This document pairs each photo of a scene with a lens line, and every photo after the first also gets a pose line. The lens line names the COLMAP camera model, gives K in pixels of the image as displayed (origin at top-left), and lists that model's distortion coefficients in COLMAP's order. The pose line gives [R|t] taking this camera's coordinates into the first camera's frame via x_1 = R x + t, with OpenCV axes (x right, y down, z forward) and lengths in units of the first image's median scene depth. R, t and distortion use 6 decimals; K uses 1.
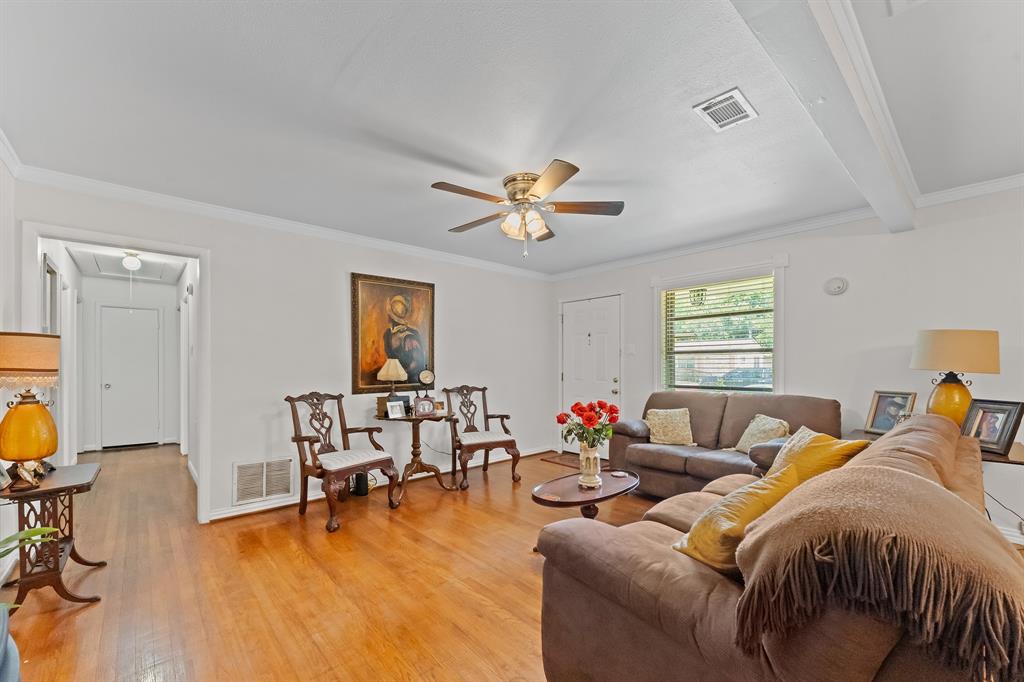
lens RADIAL K [[415.2, 0, 512.7], [0, 415.2, 369.0], [0, 0, 1]] dist [-0.000958, -0.000037]
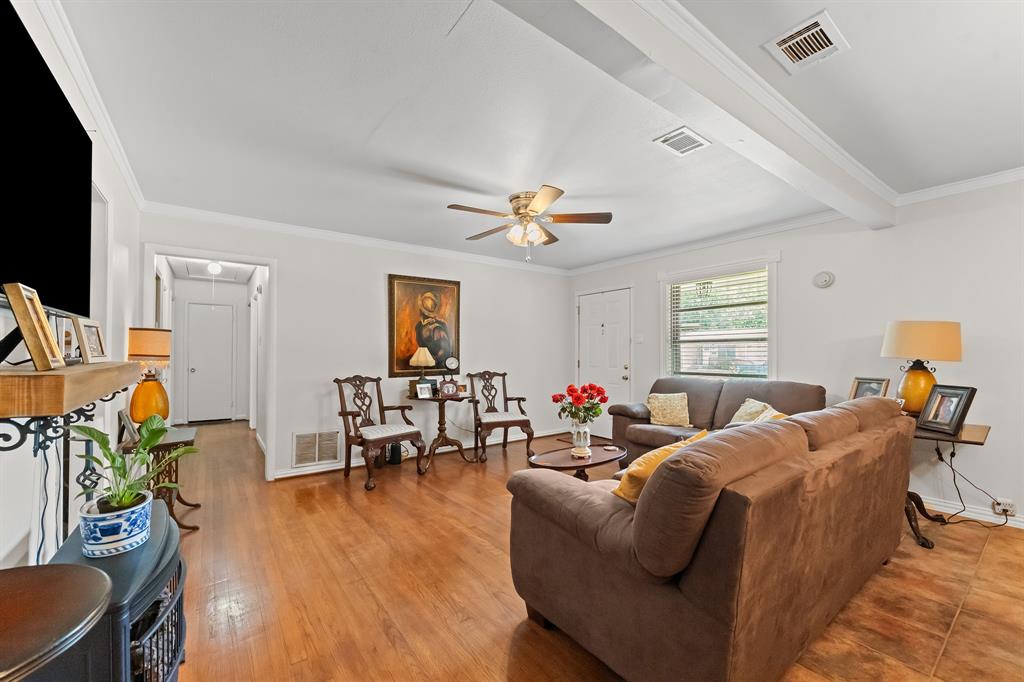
lens RADIAL K [[409.2, 0, 510.1], [0, 409.2, 352.4], [0, 0, 1]] dist [-0.000106, -0.000025]
pose [[0.994913, 0.001378, -0.100725, 0.086172], [-0.002566, 0.999929, -0.011668, 0.002622], [0.100702, 0.011867, 0.994846, -0.140501]]
